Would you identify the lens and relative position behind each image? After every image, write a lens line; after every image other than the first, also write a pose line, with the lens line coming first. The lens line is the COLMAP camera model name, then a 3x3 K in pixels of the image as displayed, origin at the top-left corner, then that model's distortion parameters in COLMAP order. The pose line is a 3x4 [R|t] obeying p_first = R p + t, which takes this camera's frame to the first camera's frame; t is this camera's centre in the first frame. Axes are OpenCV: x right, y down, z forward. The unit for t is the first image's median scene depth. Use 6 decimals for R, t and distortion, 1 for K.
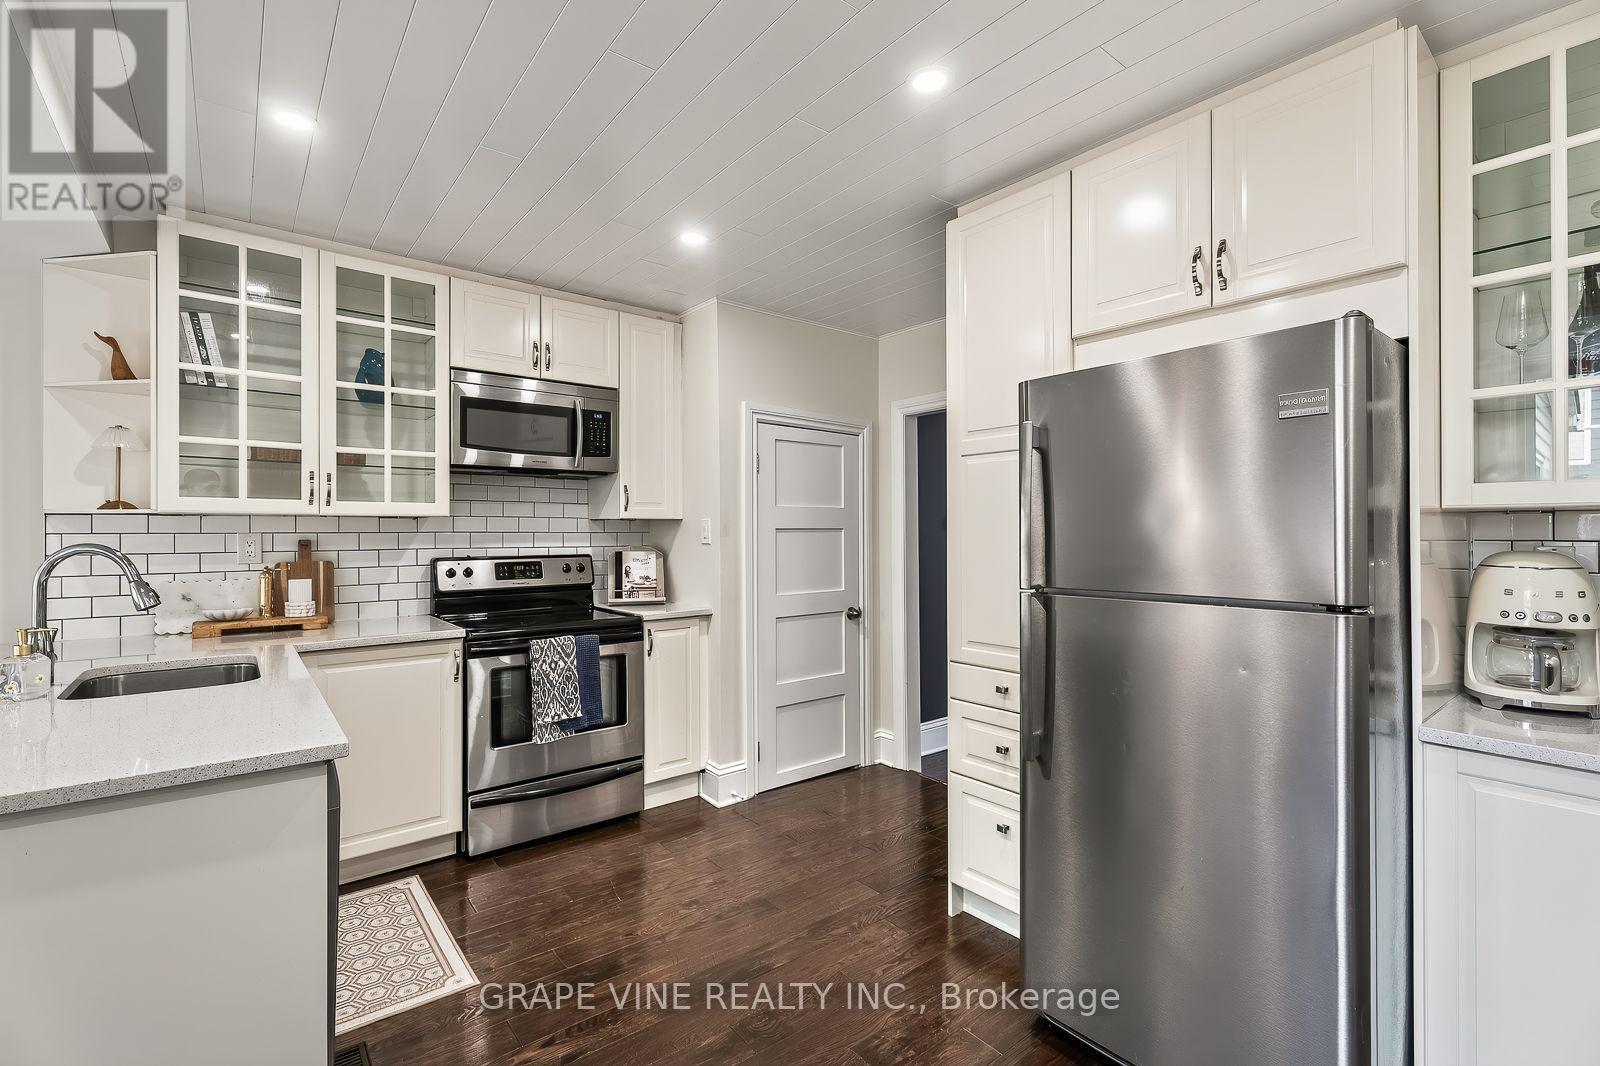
lens RADIAL K [[703.9, 0, 797.0], [0, 703.9, 527.9], [0, 0, 1]] dist [-0.000024, 0.001600]
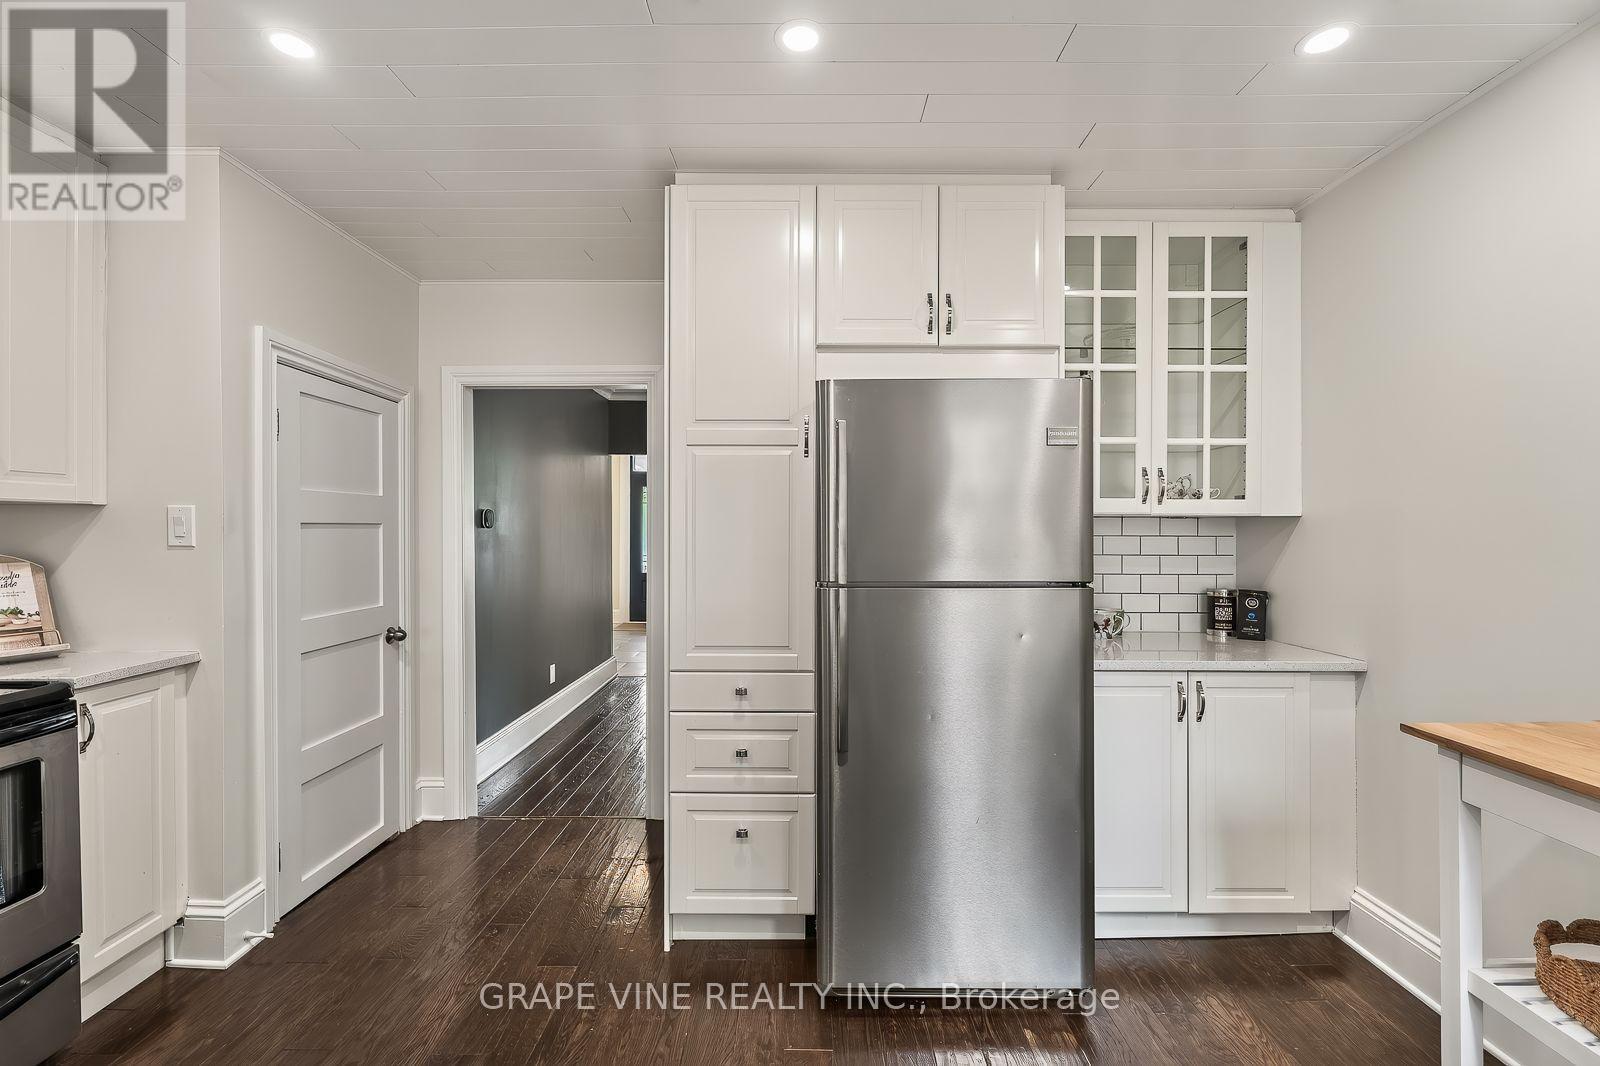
lens RADIAL K [[703.9, 0, 785.0], [0, 703.9, 530.1], [0, 0, 1]] dist [-0.000024, 0.001600]
pose [[0.640731, 0.001830, 0.767763, -0.265387], [-0.007032, 0.999969, 0.003484, 0.002400], [-0.767733, -0.007631, 0.640724, 0.212420]]
